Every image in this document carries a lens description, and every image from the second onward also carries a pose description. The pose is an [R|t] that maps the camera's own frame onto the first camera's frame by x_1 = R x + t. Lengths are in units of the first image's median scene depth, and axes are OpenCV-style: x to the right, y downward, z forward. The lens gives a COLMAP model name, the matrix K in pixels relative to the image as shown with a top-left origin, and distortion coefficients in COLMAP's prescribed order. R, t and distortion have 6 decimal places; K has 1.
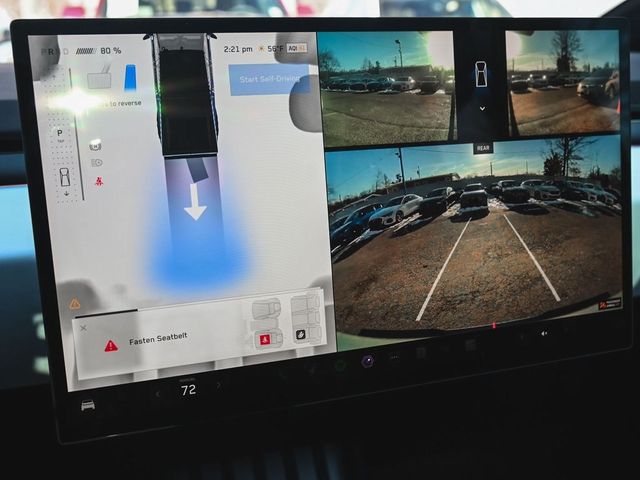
lens RADIAL K [[653.9, 0, 320.0], [0, 653.9, 240.0], [0, 0, 1]] dist [-0.009557, -0.007501]
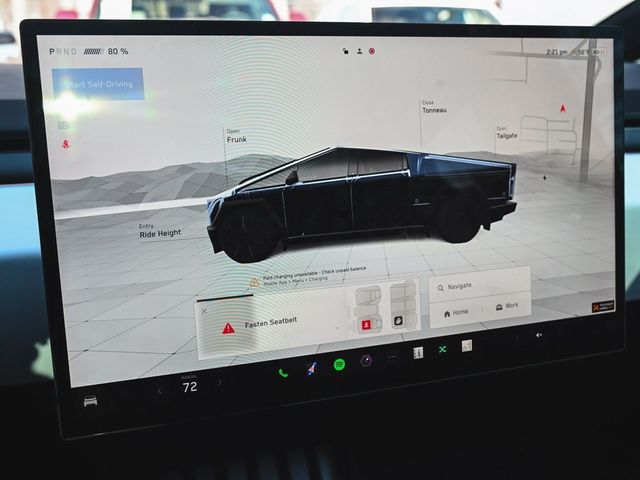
lens RADIAL K [[646.4, 0, 314.2], [0, 646.4, 247.3], [0, 0, 1]] dist [-0.007416, -0.004651]
pose [[0.999840, 0.011671, 0.013590, -0.182813], [-0.011767, 0.999906, 0.007003, 0.019049], [-0.013507, -0.007161, 0.999883, -0.052773]]
